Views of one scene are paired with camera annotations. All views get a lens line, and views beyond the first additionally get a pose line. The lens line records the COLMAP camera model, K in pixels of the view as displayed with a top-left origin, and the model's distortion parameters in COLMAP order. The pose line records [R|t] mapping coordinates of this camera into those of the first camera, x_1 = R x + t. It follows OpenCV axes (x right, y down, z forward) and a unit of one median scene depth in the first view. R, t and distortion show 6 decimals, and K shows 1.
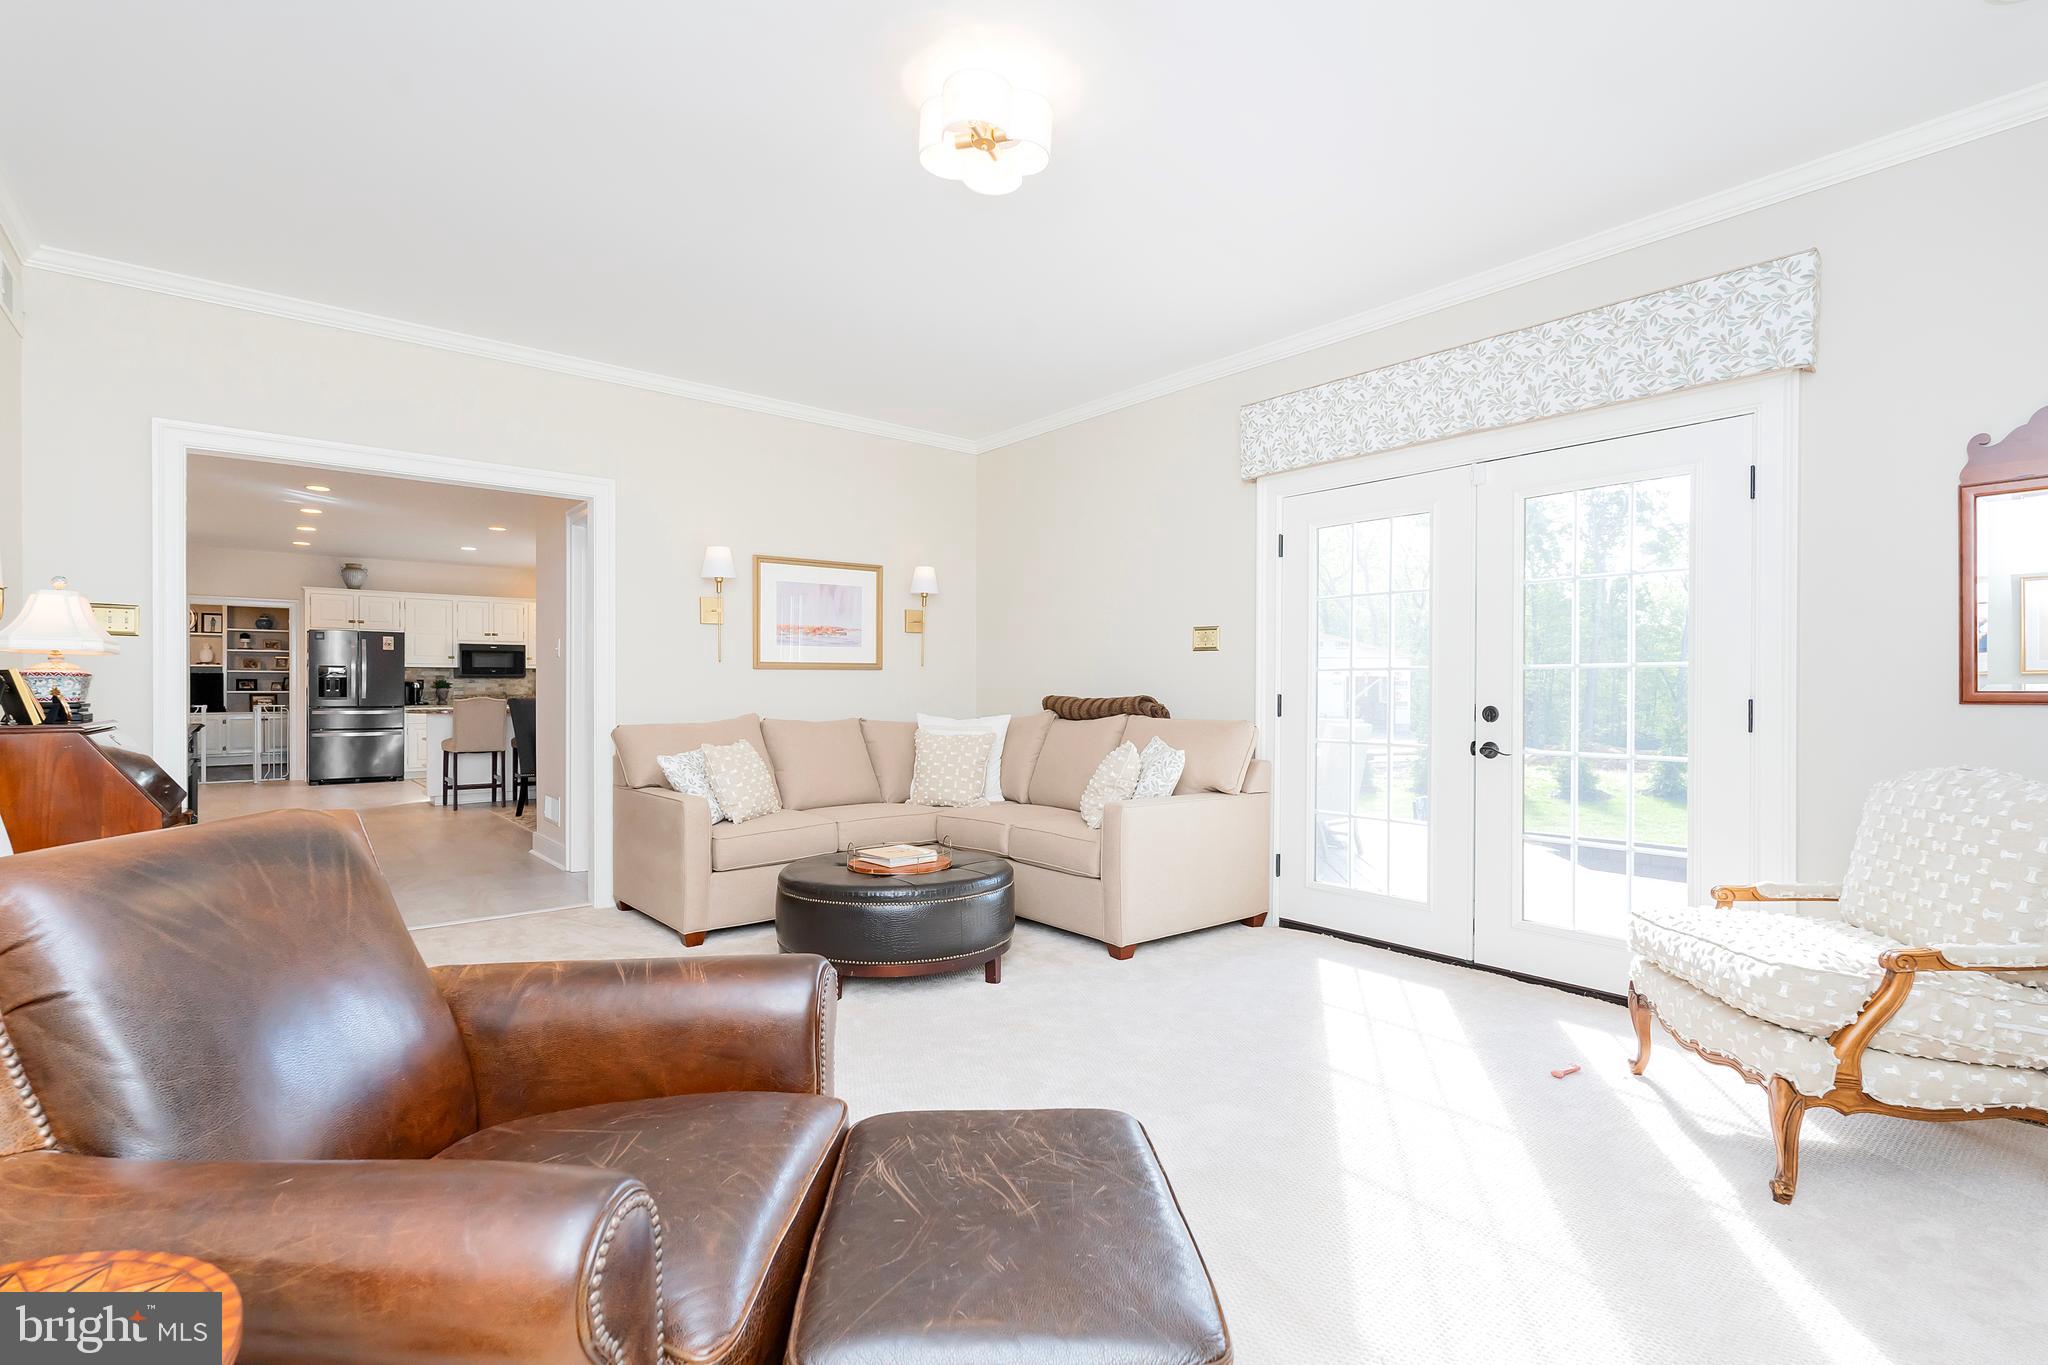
lens RADIAL K [[937.4, 0, 1028.5], [0, 937.4, 690.7], [0, 0, 1]] dist [0.000744, 0.000011]
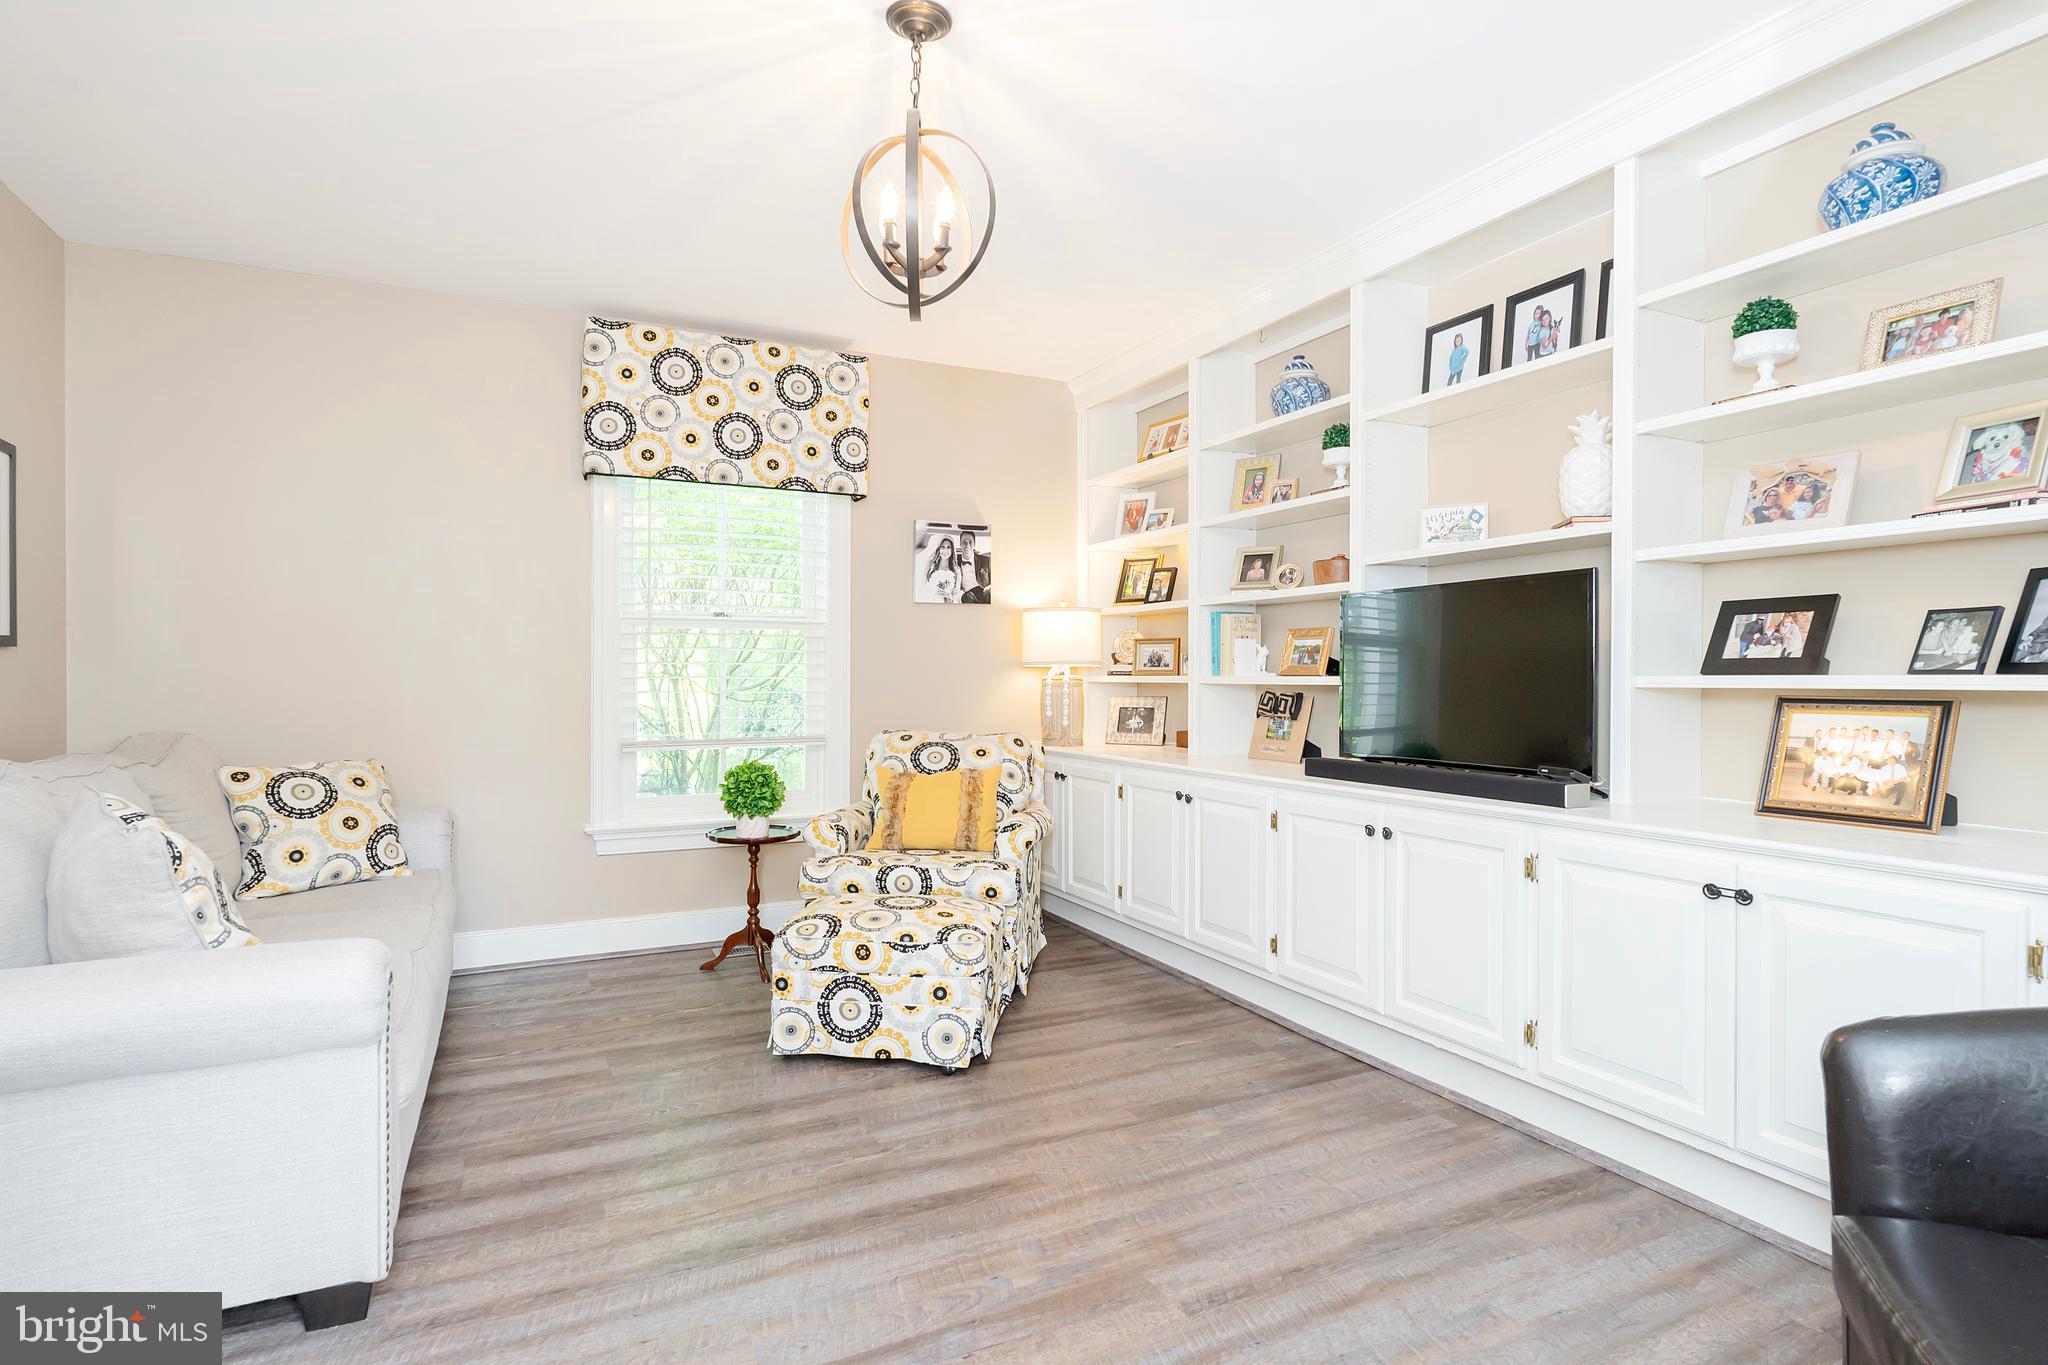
lens RADIAL K [[1060.7, 0, 1024.6], [0, 1060.7, 684.8], [0, 0, 1]] dist [0.005174, 0.000456]
pose [[-0.240988, 0.005353, -0.970513, -0.752110], [-0.002324, 0.999979, 0.006093, 0.001470], [0.970525, 0.003723, -0.240971, 1.091112]]
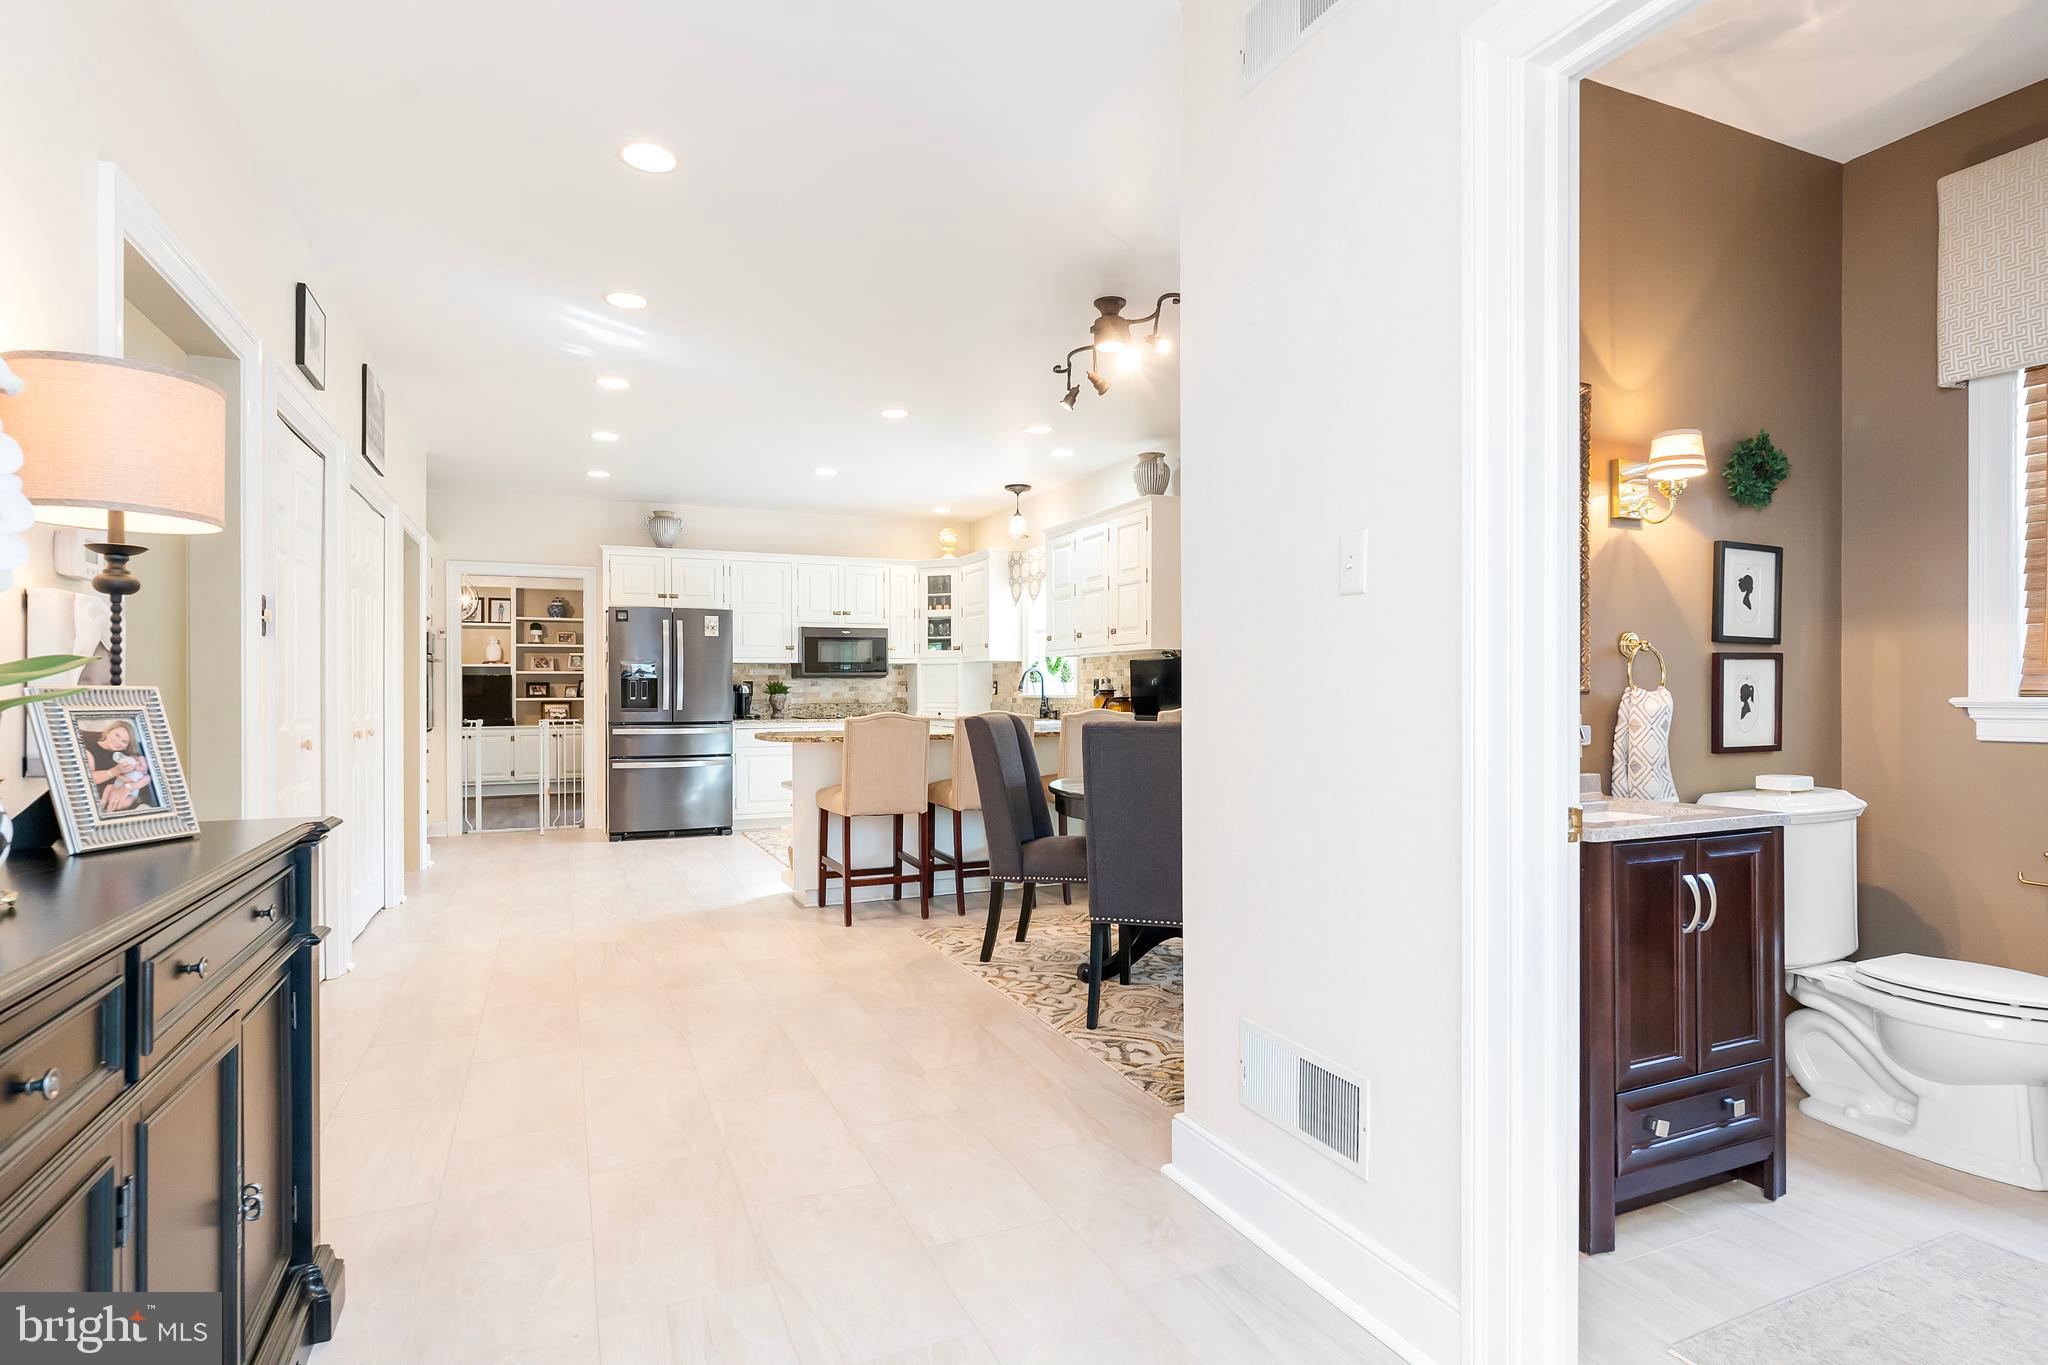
lens RADIAL K [[1060.7, 0, 1027.6], [0, 1060.7, 693.0], [0, 0, 1]] dist [0.005174, 0.000456]
pose [[0.962649, -0.003147, -0.270736, -0.246328], [0.003646, 0.999992, 0.001340, -0.003700], [0.270730, -0.002277, 0.962653, 0.315805]]
